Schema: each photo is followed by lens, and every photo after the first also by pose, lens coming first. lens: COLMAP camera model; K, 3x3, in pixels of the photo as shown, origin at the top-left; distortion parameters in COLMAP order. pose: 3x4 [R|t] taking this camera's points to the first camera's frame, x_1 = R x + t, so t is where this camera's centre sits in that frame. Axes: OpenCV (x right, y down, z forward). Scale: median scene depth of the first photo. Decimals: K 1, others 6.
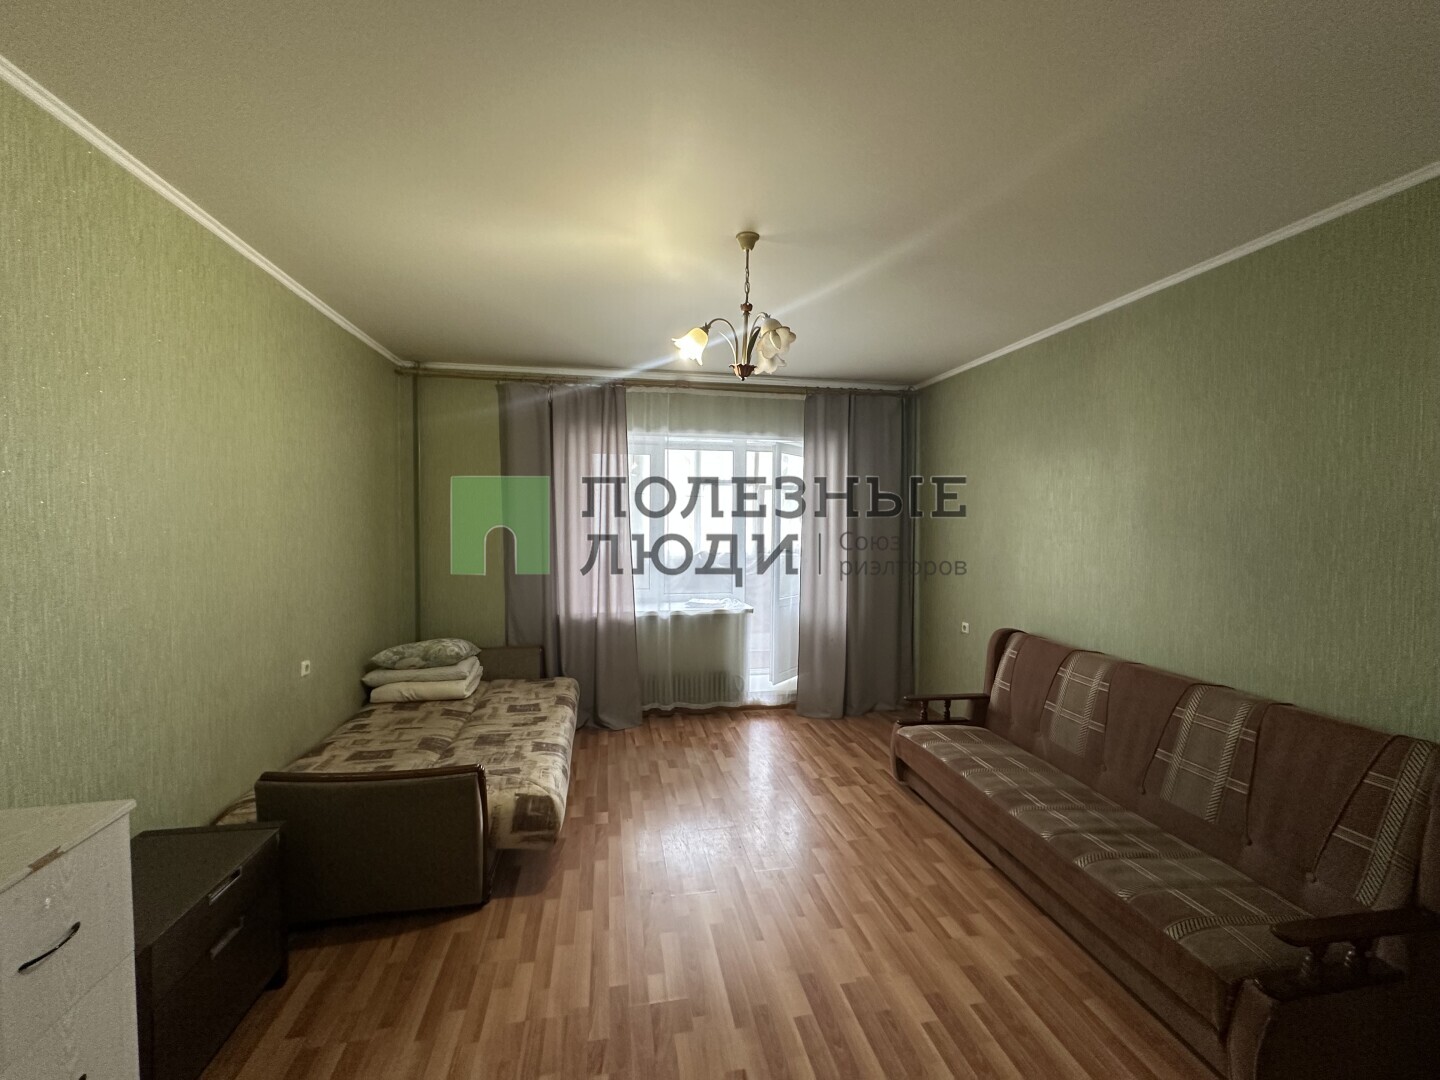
lens RADIAL K [[575.1, 0, 721.9], [0, 575.1, 539.8], [0, 0, 1]] dist [0.000263, -0.000017]
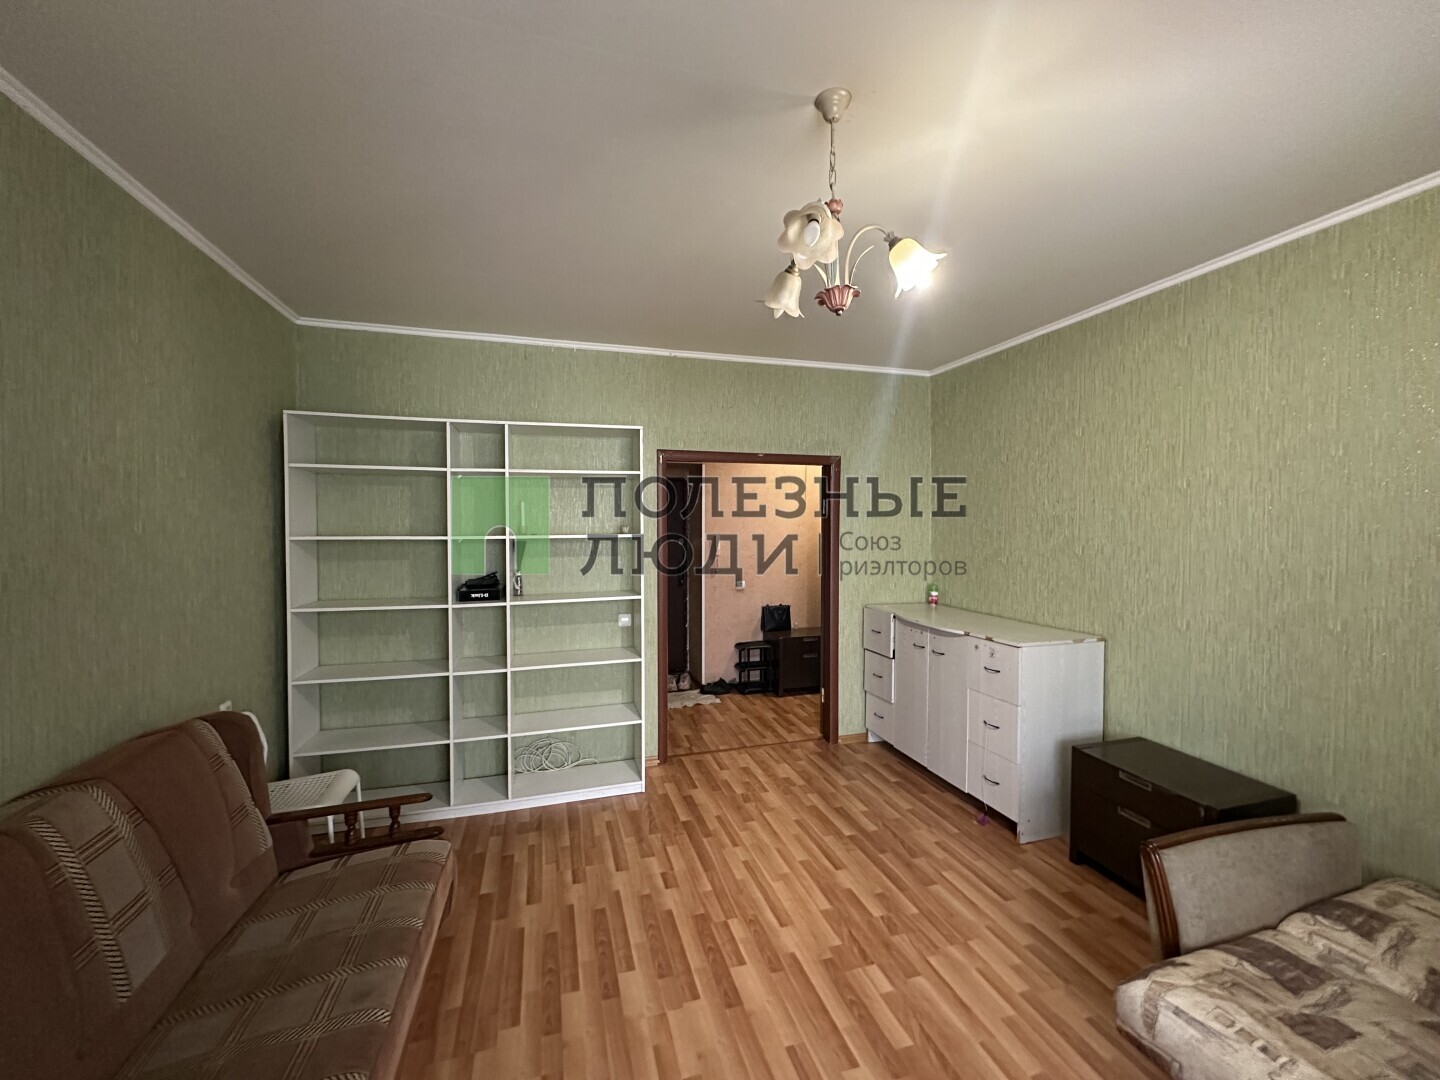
lens RADIAL K [[575.1, 0, 718.5], [0, 575.1, 538.3], [0, 0, 1]] dist [0.000263, -0.000017]
pose [[-0.996252, -0.000128, -0.086496, 0.276212], [-0.004761, 0.998564, 0.053359, -0.071134], [0.086365, 0.053571, -0.994822, 2.060441]]
